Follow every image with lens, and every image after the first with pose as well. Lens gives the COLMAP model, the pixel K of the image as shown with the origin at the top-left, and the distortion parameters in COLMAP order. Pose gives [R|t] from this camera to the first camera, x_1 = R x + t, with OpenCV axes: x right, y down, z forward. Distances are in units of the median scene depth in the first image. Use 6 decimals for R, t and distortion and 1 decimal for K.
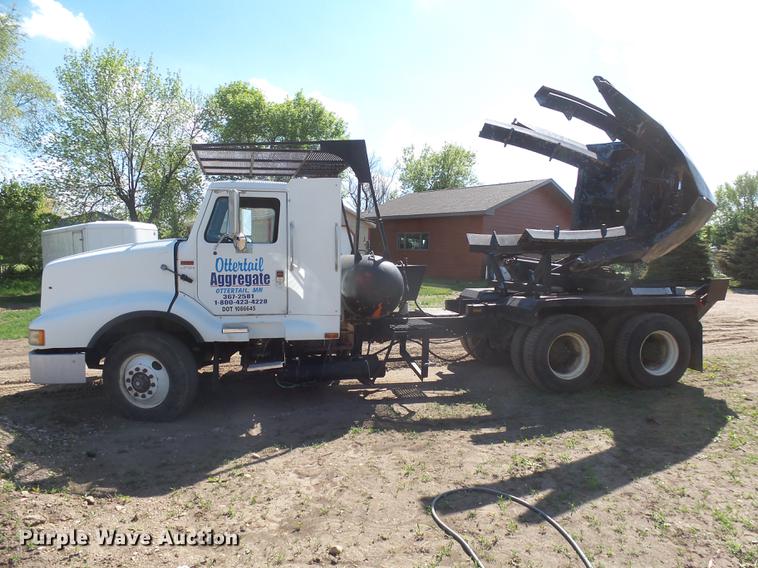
lens RADIAL K [[522.7, 0, 376.5], [0, 522.7, 284.5], [0, 0, 1]] dist [-0.006357, -0.000485]
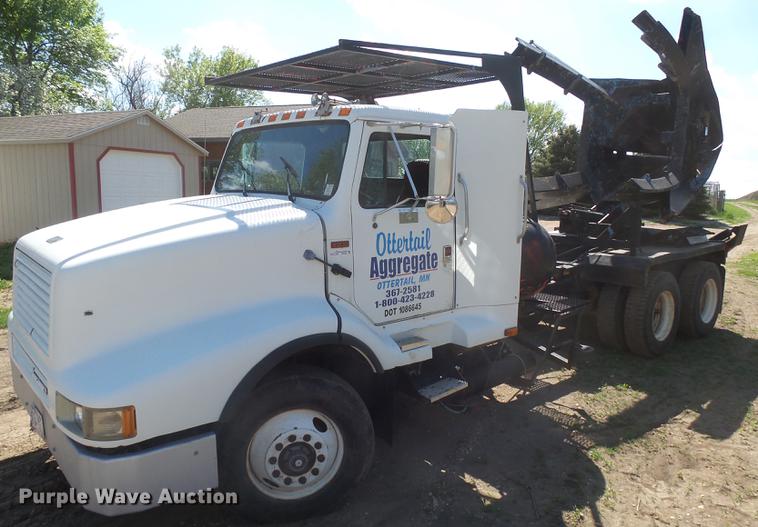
lens RADIAL K [[579.3, 0, 380.8], [0, 579.3, 264.4], [0, 0, 1]] dist [0.003972, -0.001540]
pose [[0.875483, -0.075813, 0.477265, -0.624459], [0.033958, 0.994827, 0.095736, -0.078550], [-0.482054, -0.067609, 0.873529, 0.392152]]
